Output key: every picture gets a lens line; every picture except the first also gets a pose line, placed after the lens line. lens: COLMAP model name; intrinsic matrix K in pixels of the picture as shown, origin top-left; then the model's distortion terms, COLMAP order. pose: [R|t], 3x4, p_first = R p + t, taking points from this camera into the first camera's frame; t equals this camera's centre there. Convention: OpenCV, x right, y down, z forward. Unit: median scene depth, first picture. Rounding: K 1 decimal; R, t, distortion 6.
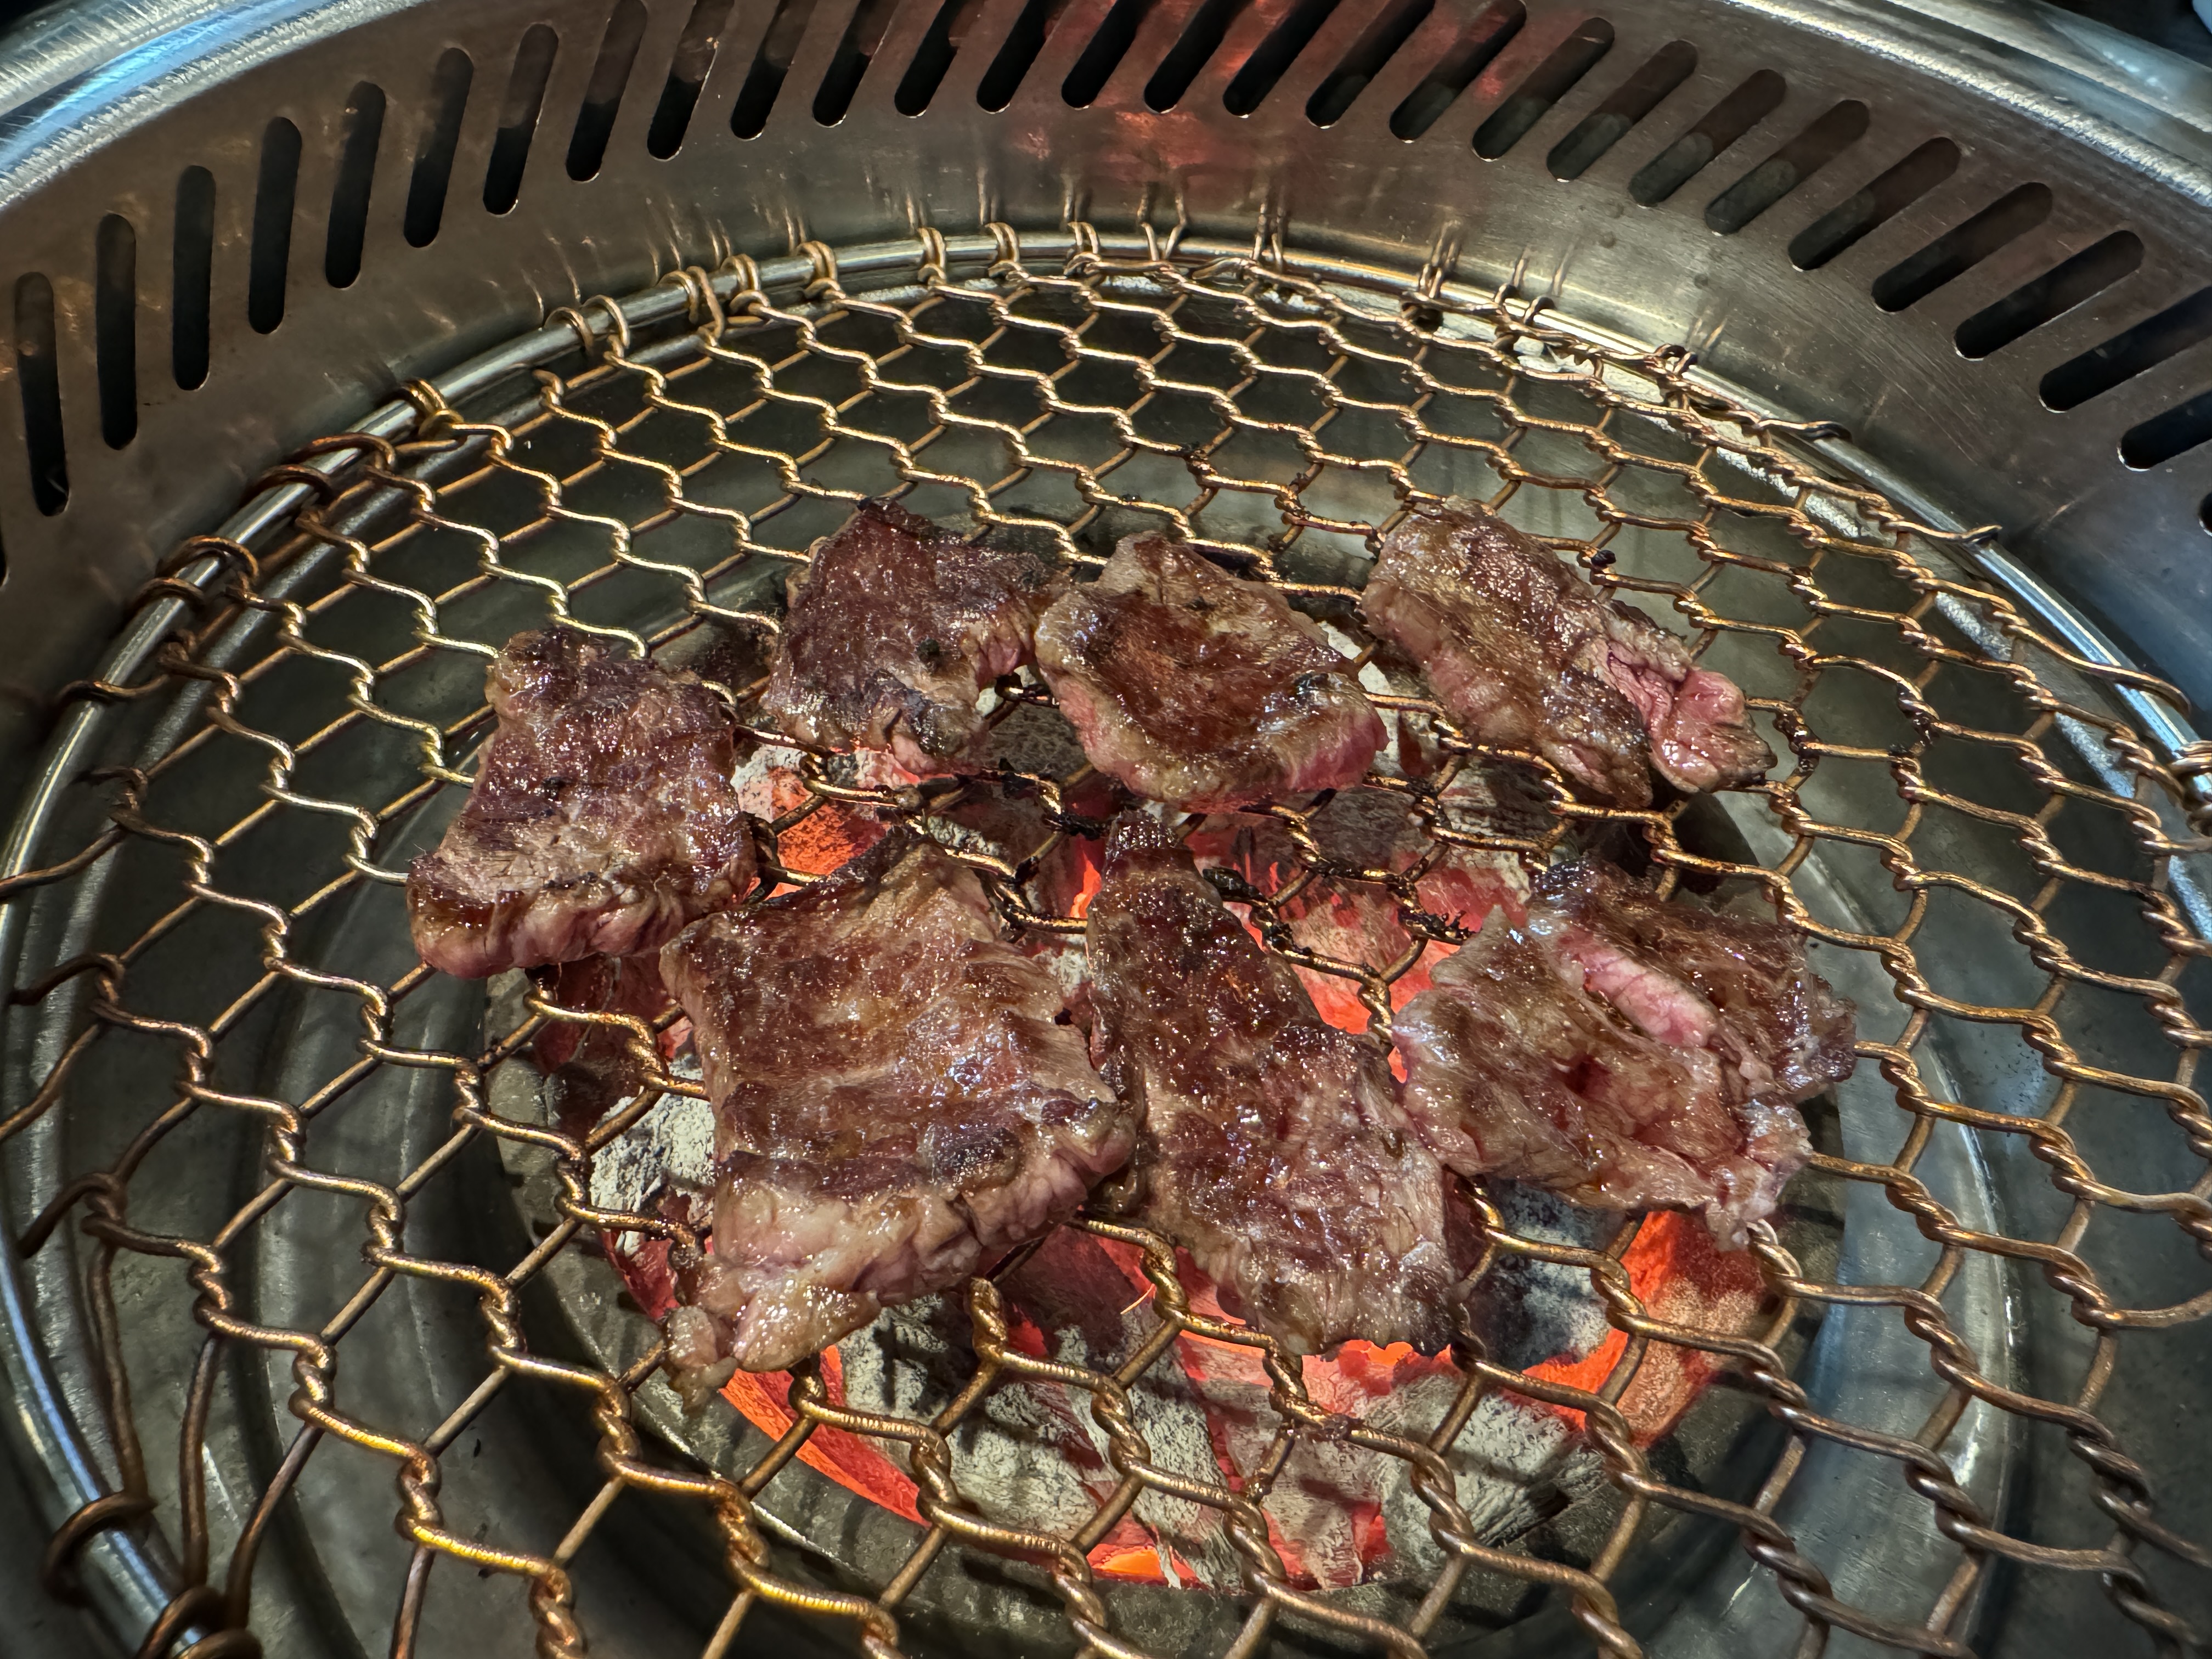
lens RADIAL K [[1548.3, 0, 1103.9], [0, 1548.3, 828.2], [0, 0, 1]] dist [0.022854, 0.005305]
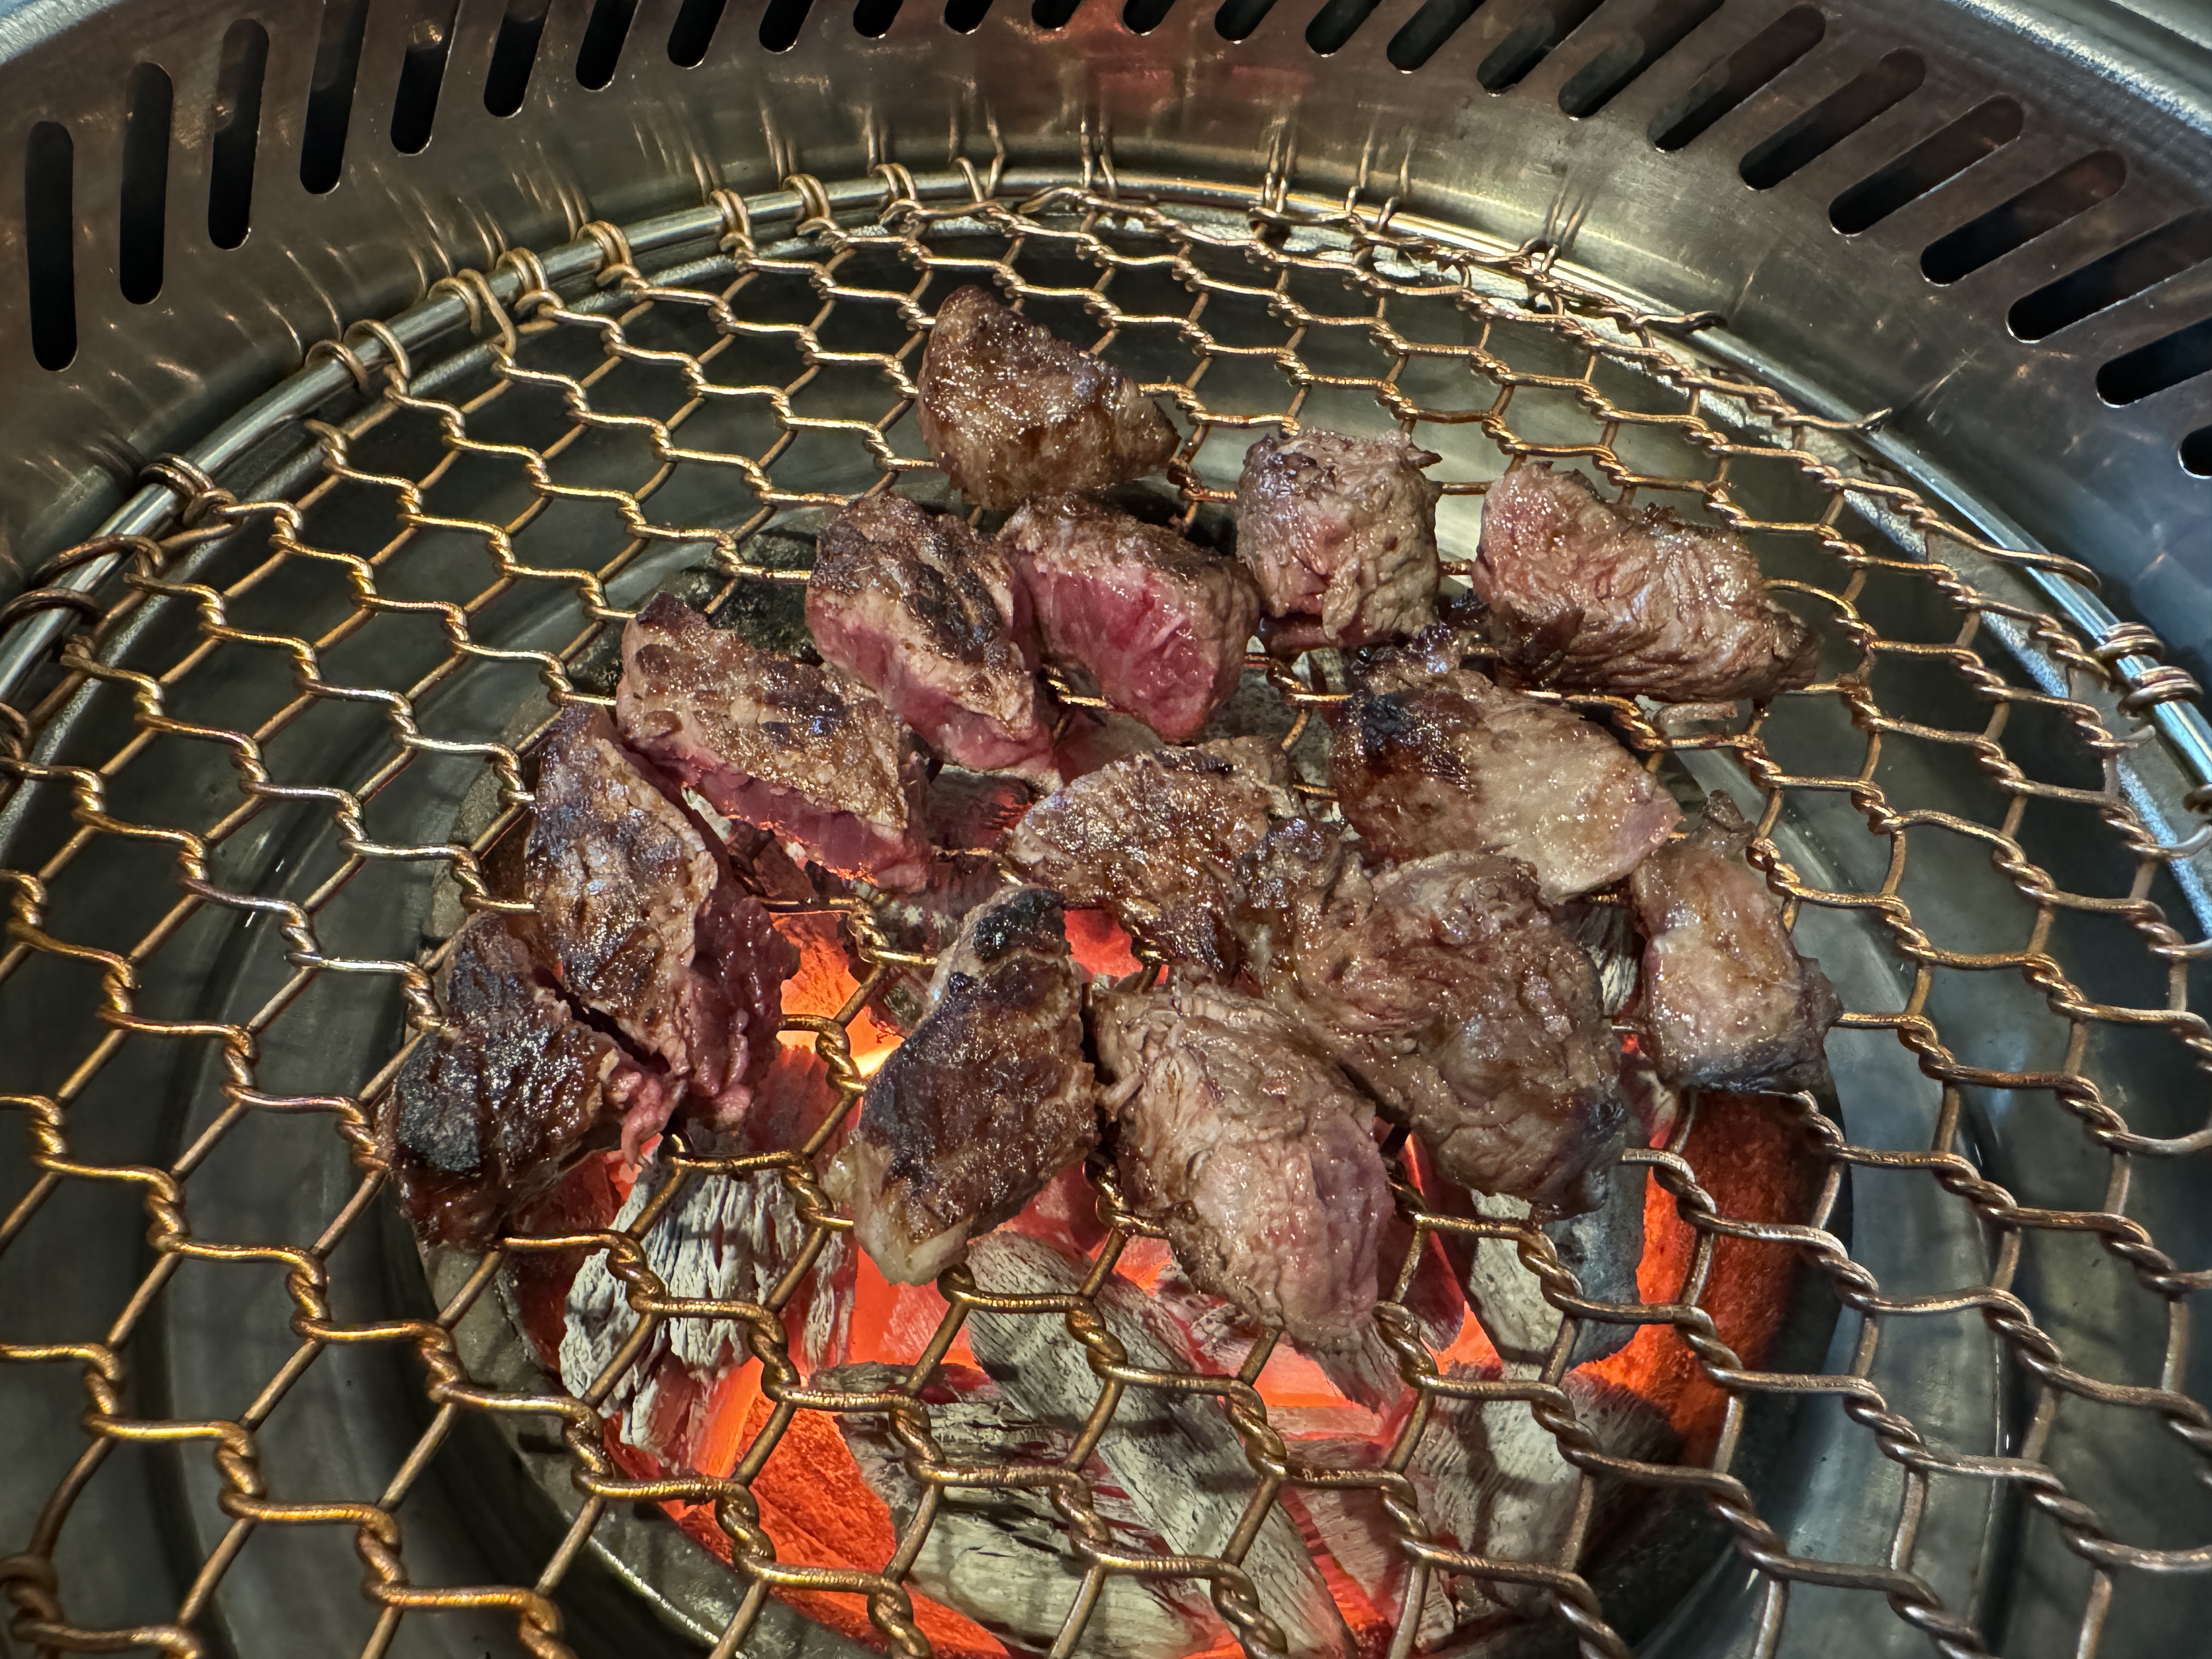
lens RADIAL K [[1548.3, 0, 1089.4], [0, 1548.3, 822.7], [0, 0, 1]] dist [0.022854, 0.005305]
pose [[0.983683, -0.143364, 0.108698, -0.063933], [0.132770, 0.986174, 0.099161, -0.102756], [-0.121412, -0.083111, 0.989117, 0.073821]]
